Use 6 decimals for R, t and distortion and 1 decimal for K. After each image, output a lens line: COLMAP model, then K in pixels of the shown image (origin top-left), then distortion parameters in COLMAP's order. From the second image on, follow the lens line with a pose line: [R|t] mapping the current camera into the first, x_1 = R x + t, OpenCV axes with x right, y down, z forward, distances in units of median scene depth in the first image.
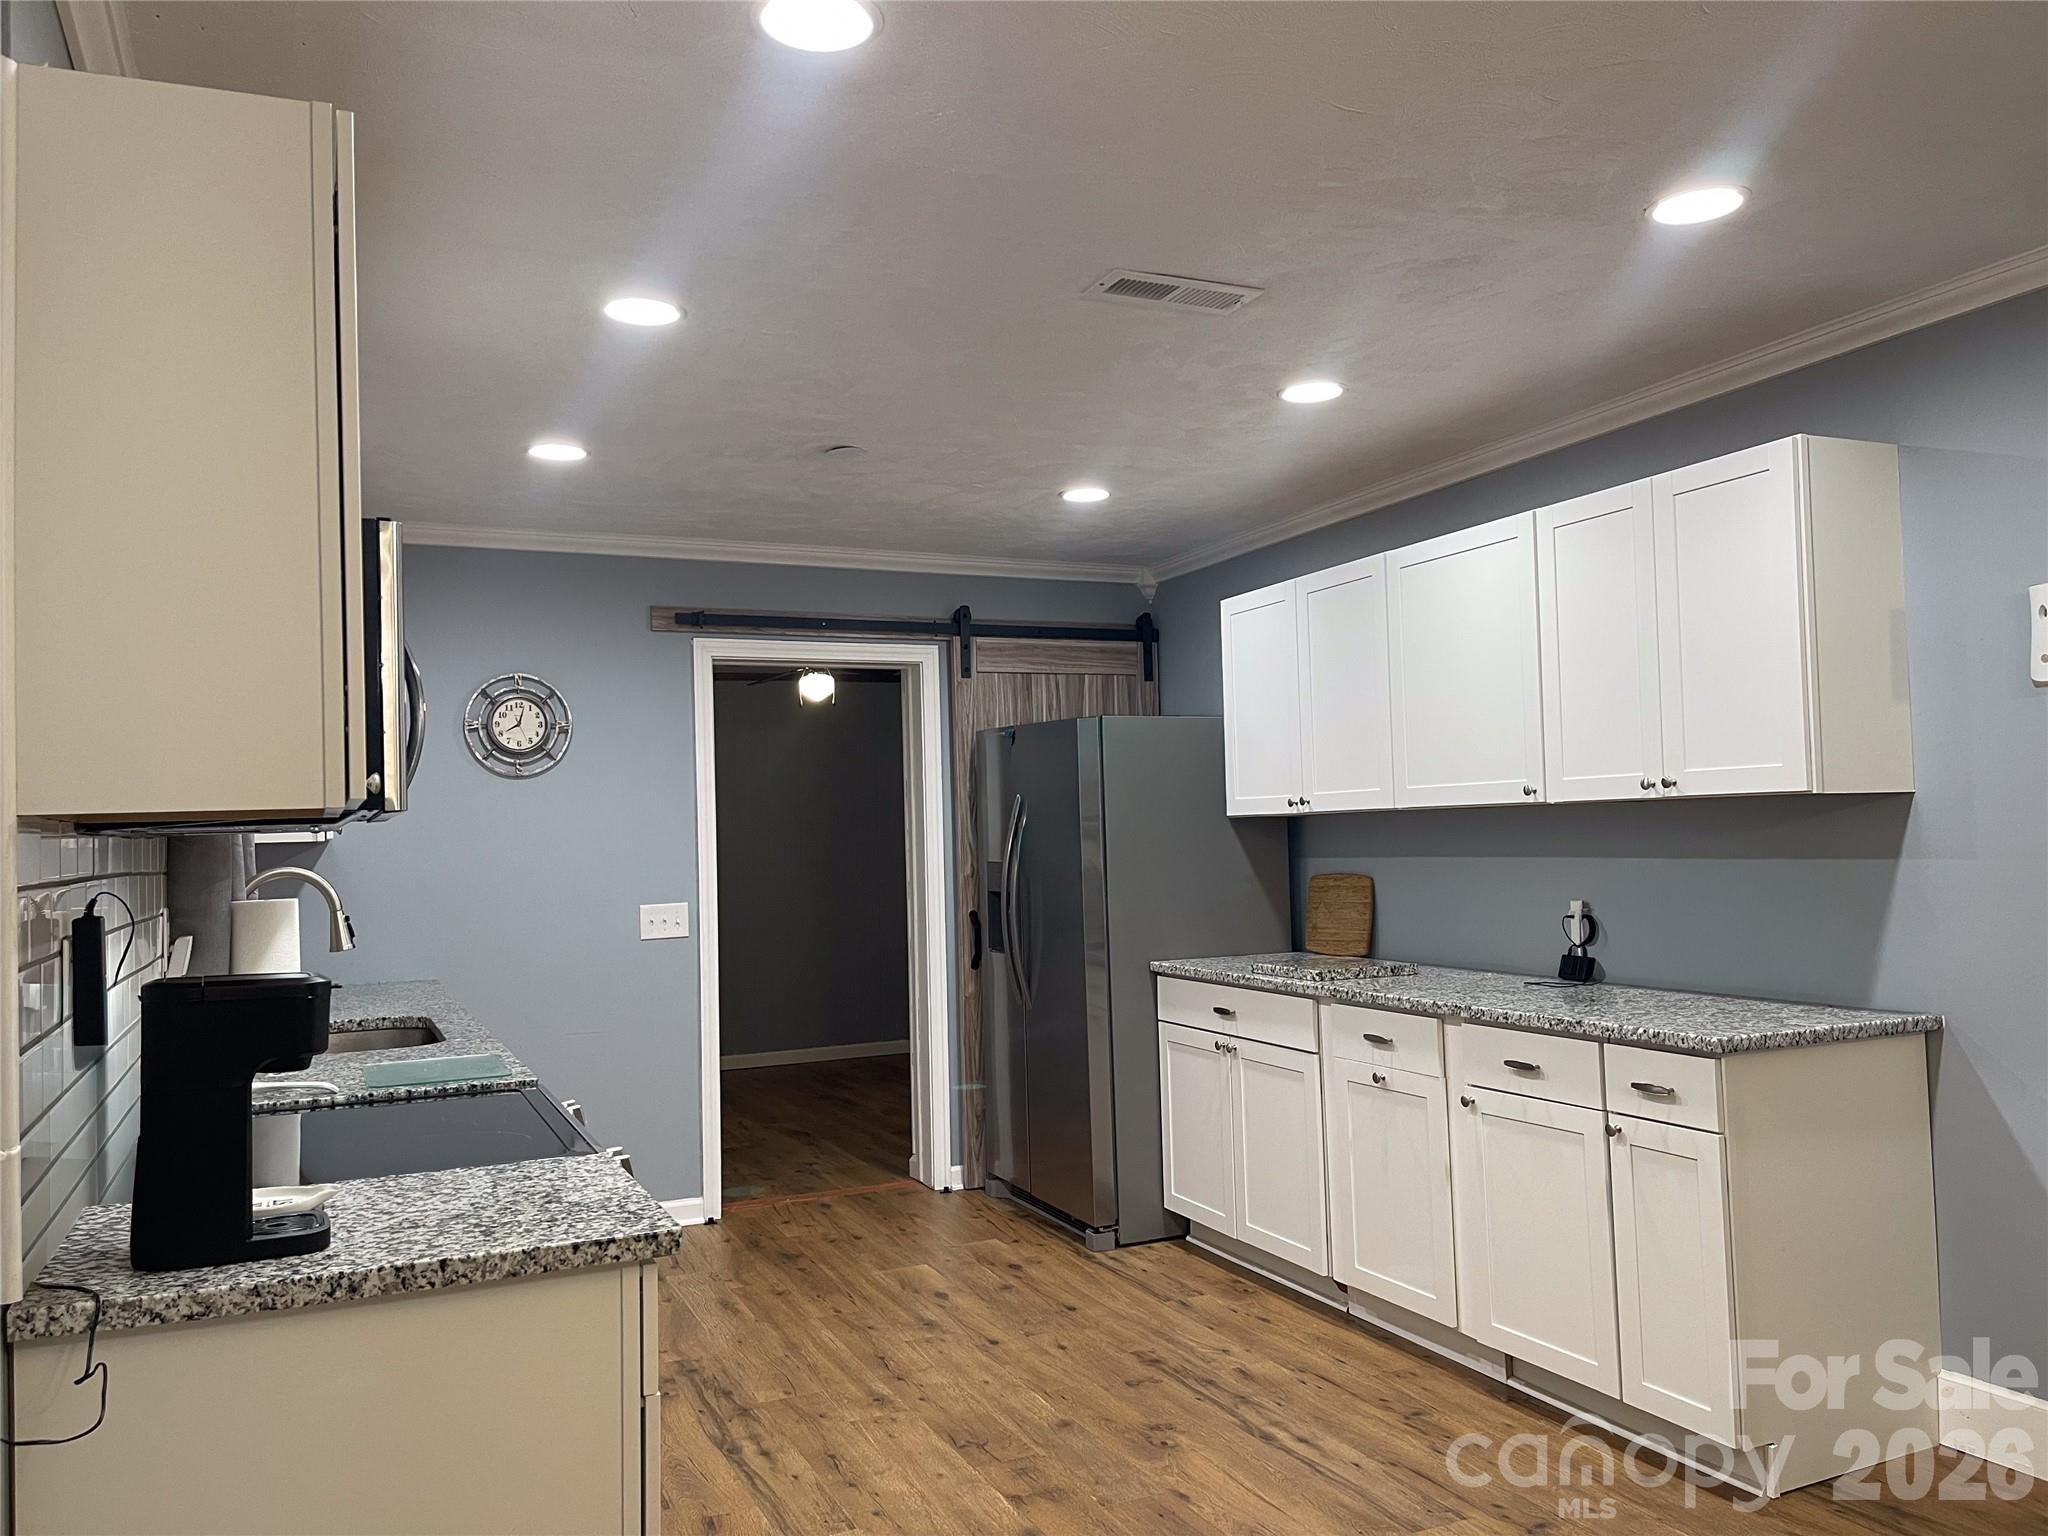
lens RADIAL K [[1538.1, 0, 1034.0], [0, 1538.1, 780.6], [0, 0, 1]] dist [0.045864, -0.009230]
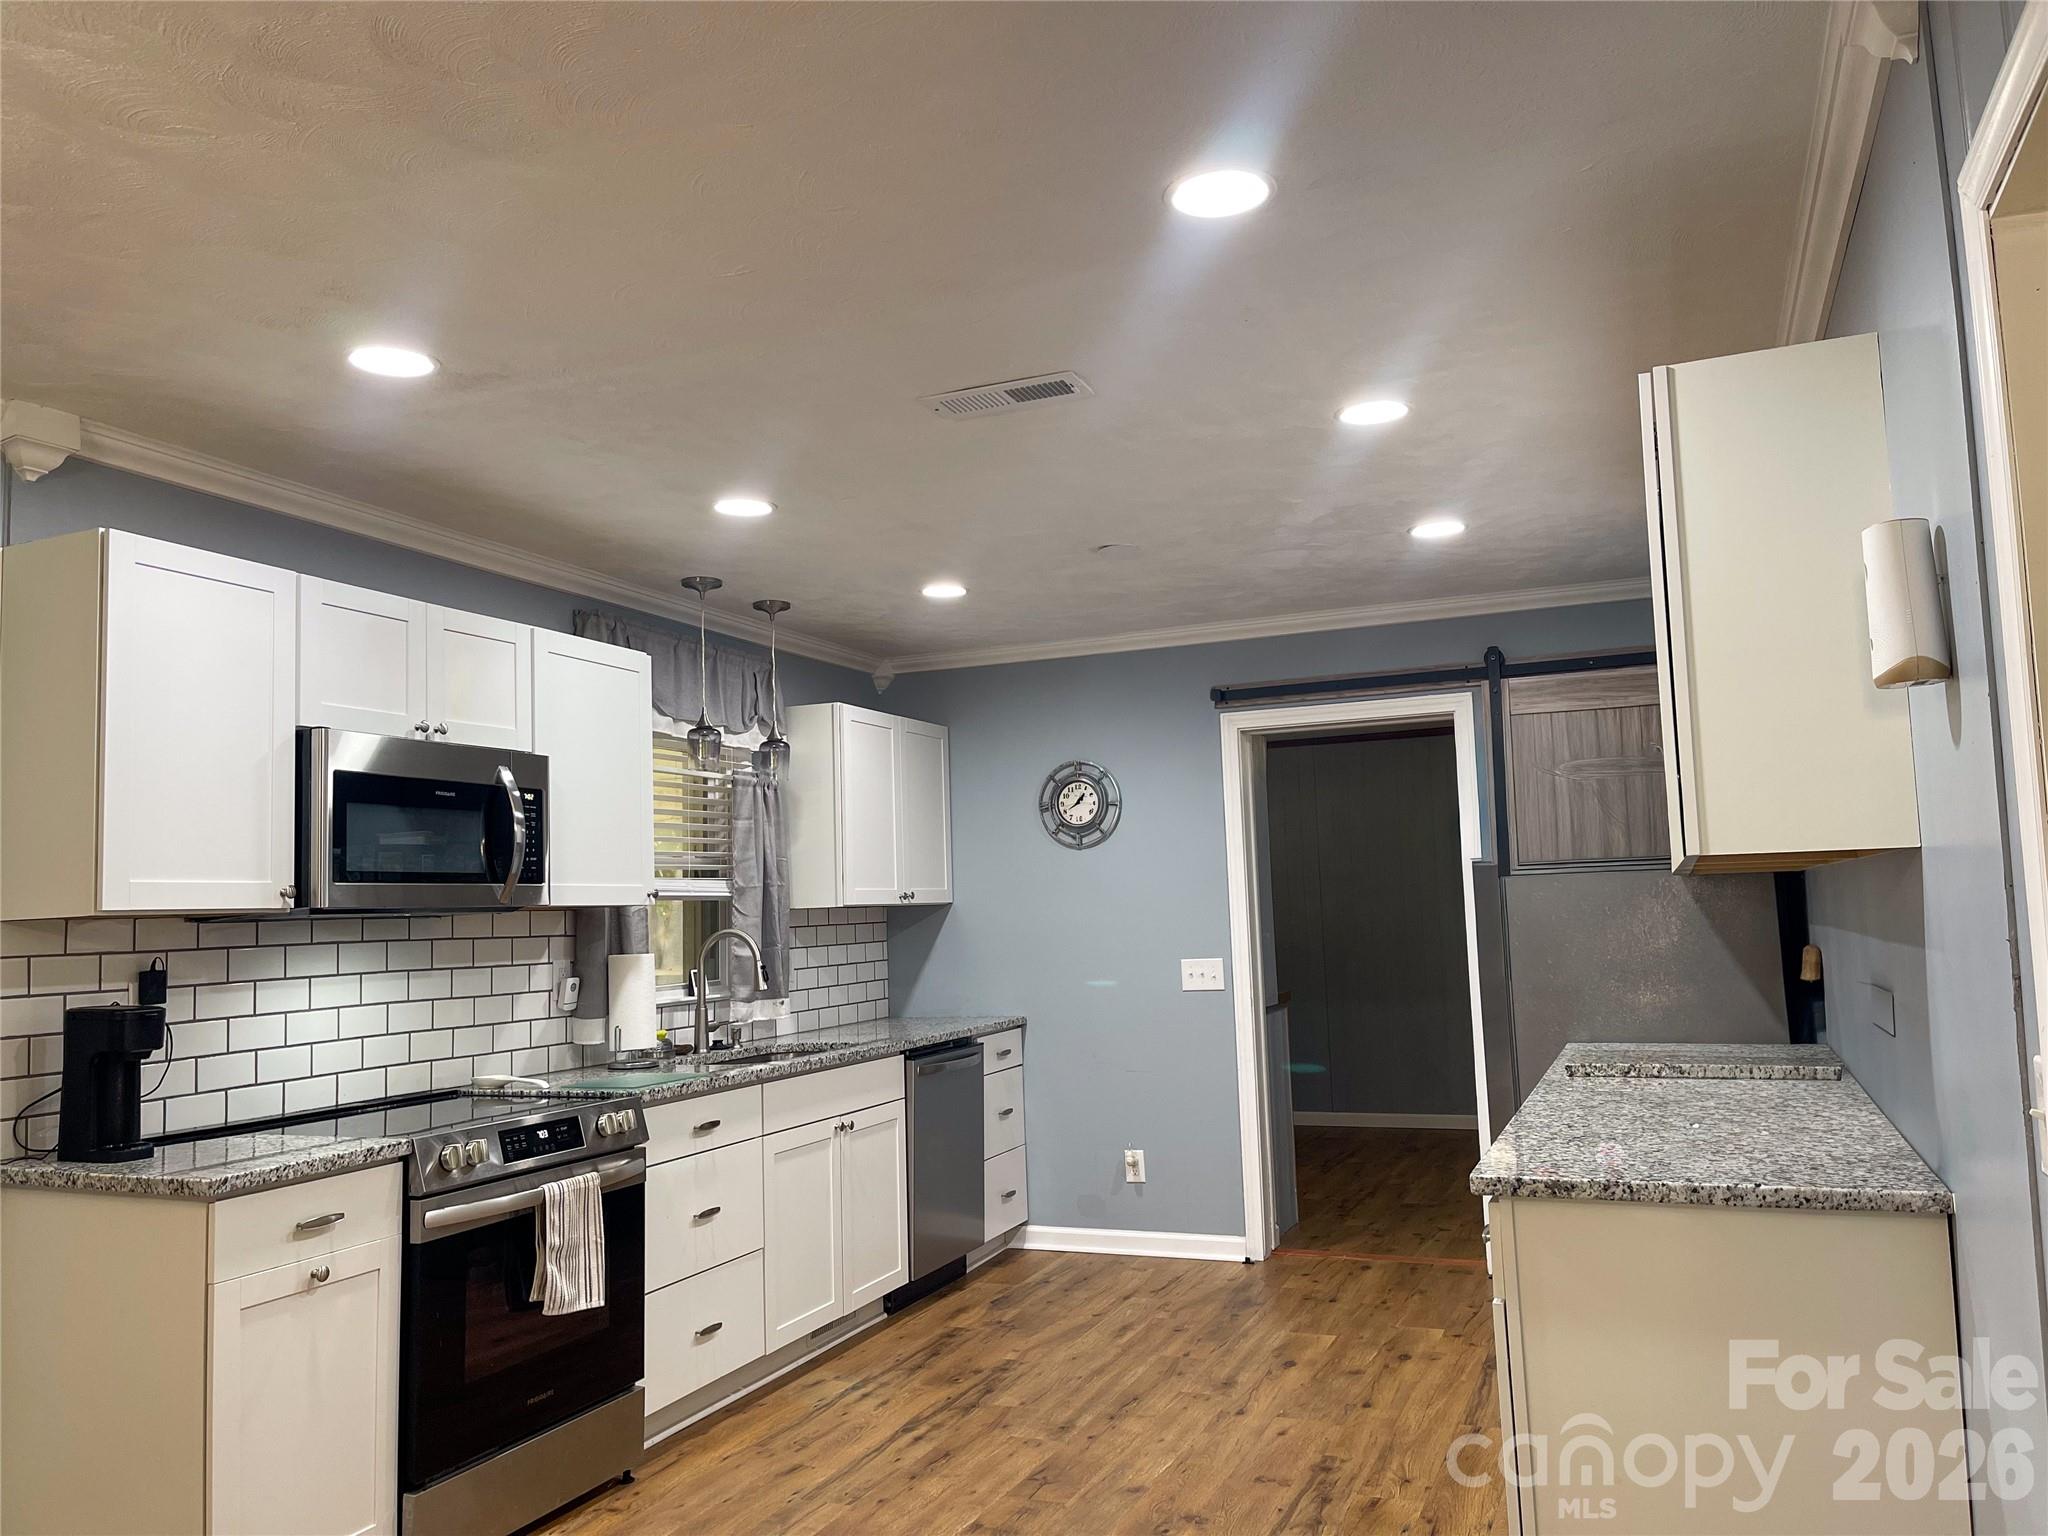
lens RADIAL K [[1544.4, 0, 1035.6], [0, 1544.4, 767.2], [0, 0, 1]] dist [0.040578, -0.040456]
pose [[0.675804, -0.065296, -0.734183, 0.615425], [0.042779, 0.997864, -0.049369, -0.007986], [0.735838, 0.001956, 0.677154, 0.213173]]
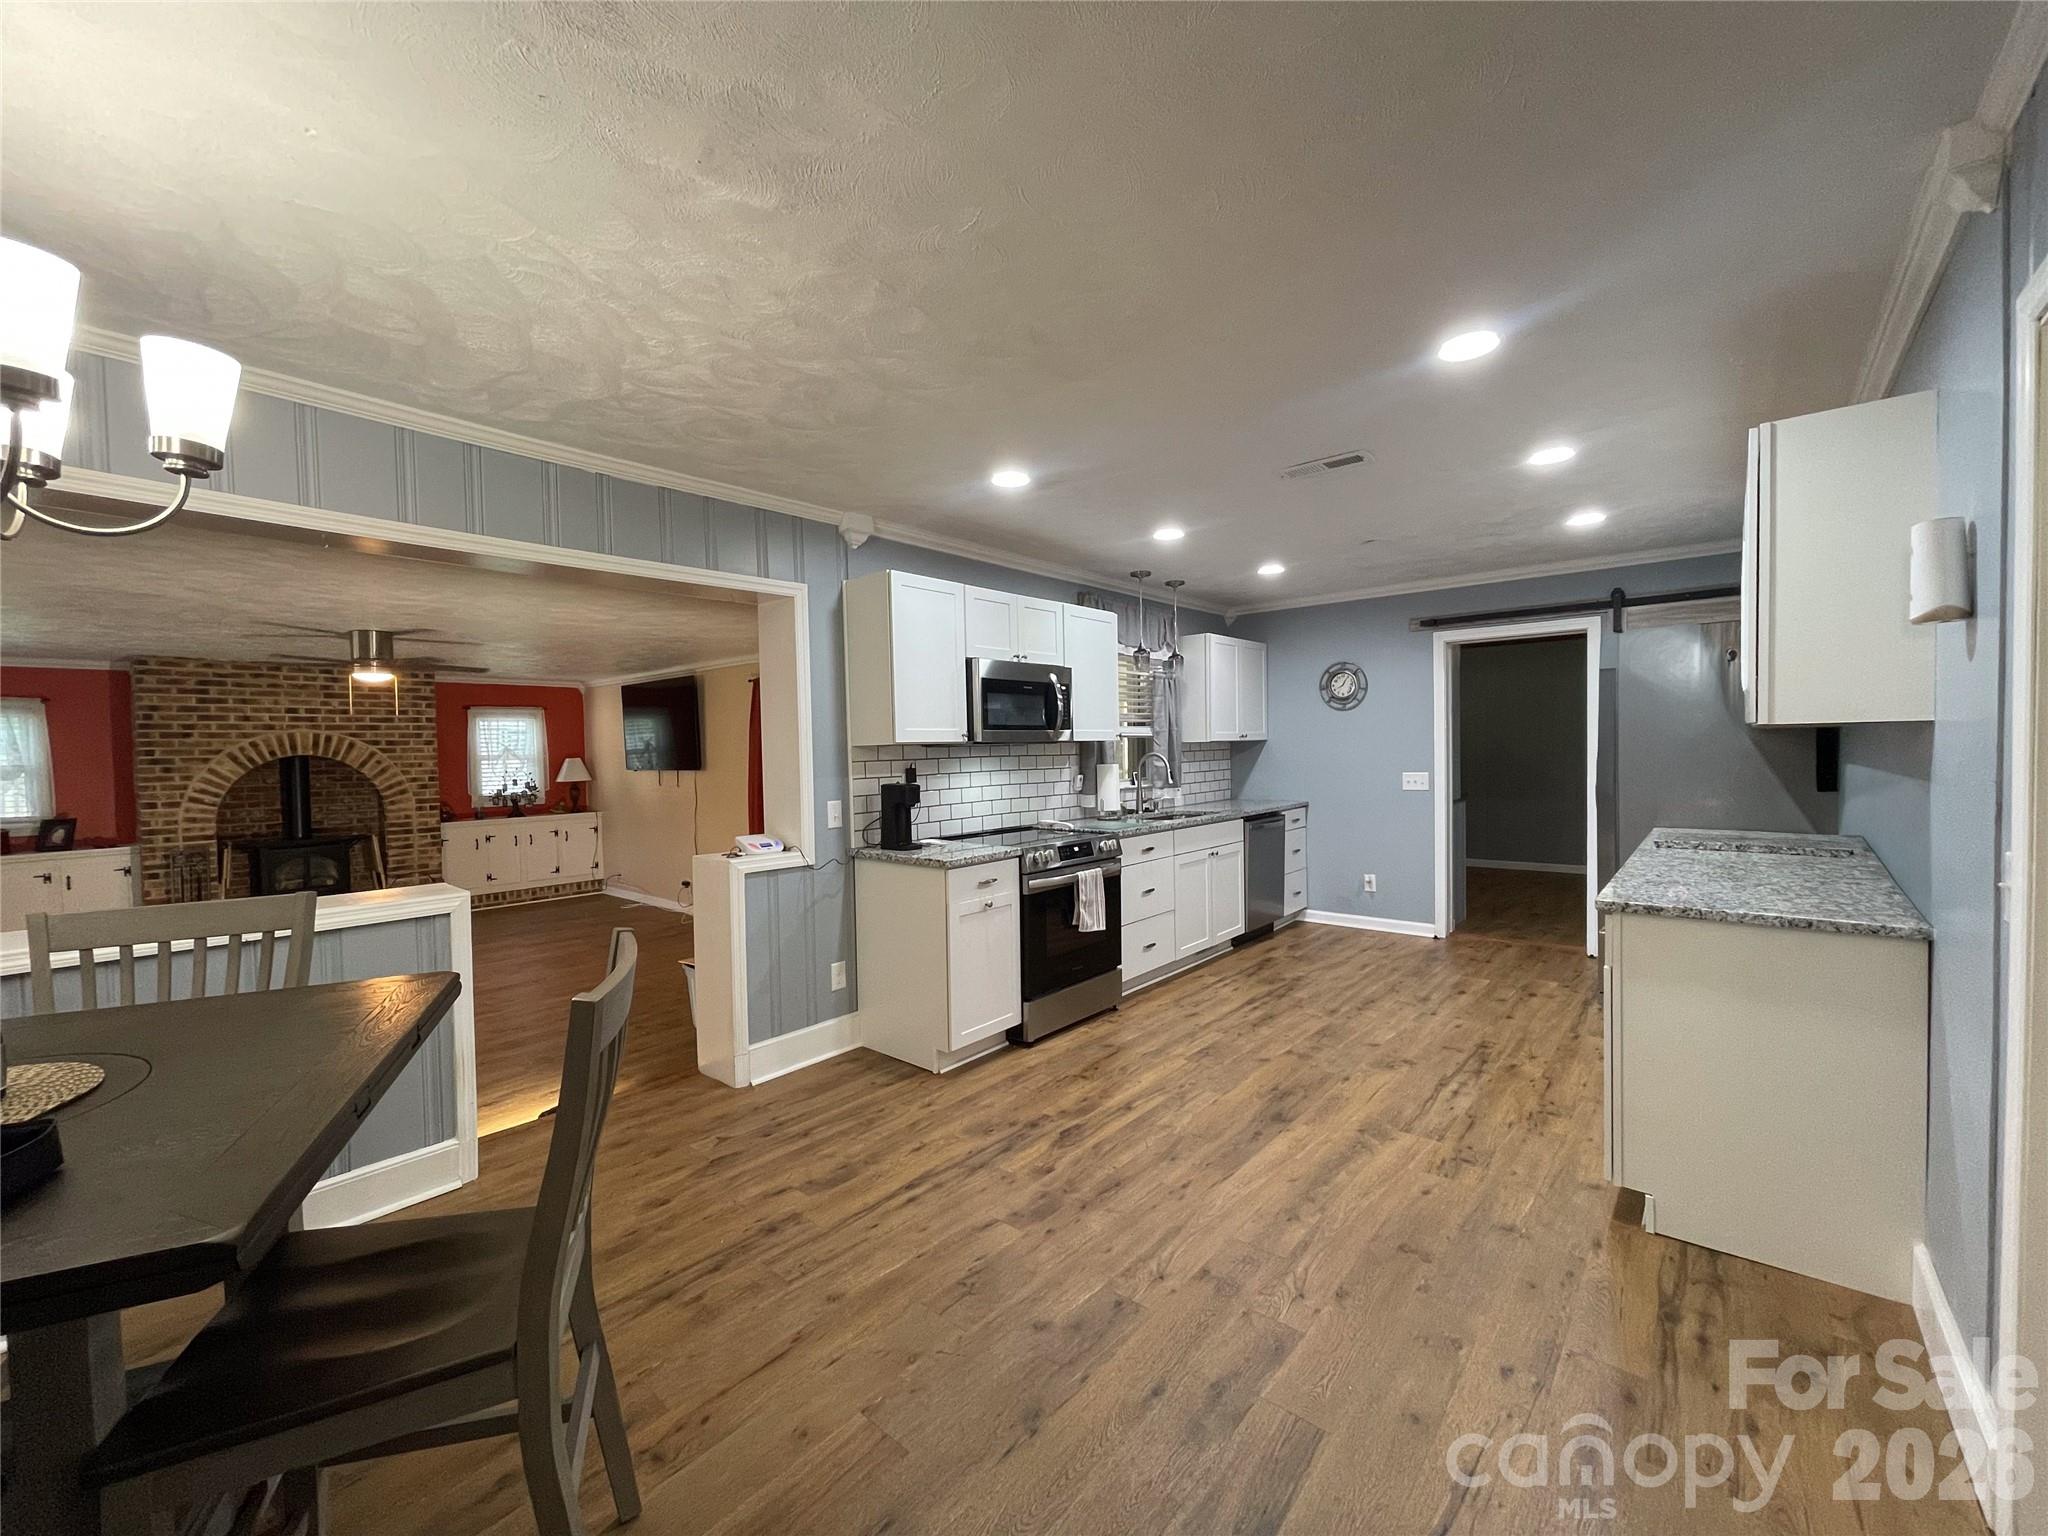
lens RADIAL K [[826.1, 0, 1023.2], [0, 826.1, 771.1], [0, 0, 1]] dist [-0.007654, 0.001836]
pose [[0.408435, 0.044160, -0.911719, 0.634518], [0.043685, 0.996739, 0.067849, -0.017933], [0.911742, -0.067541, 0.405174, 0.156472]]
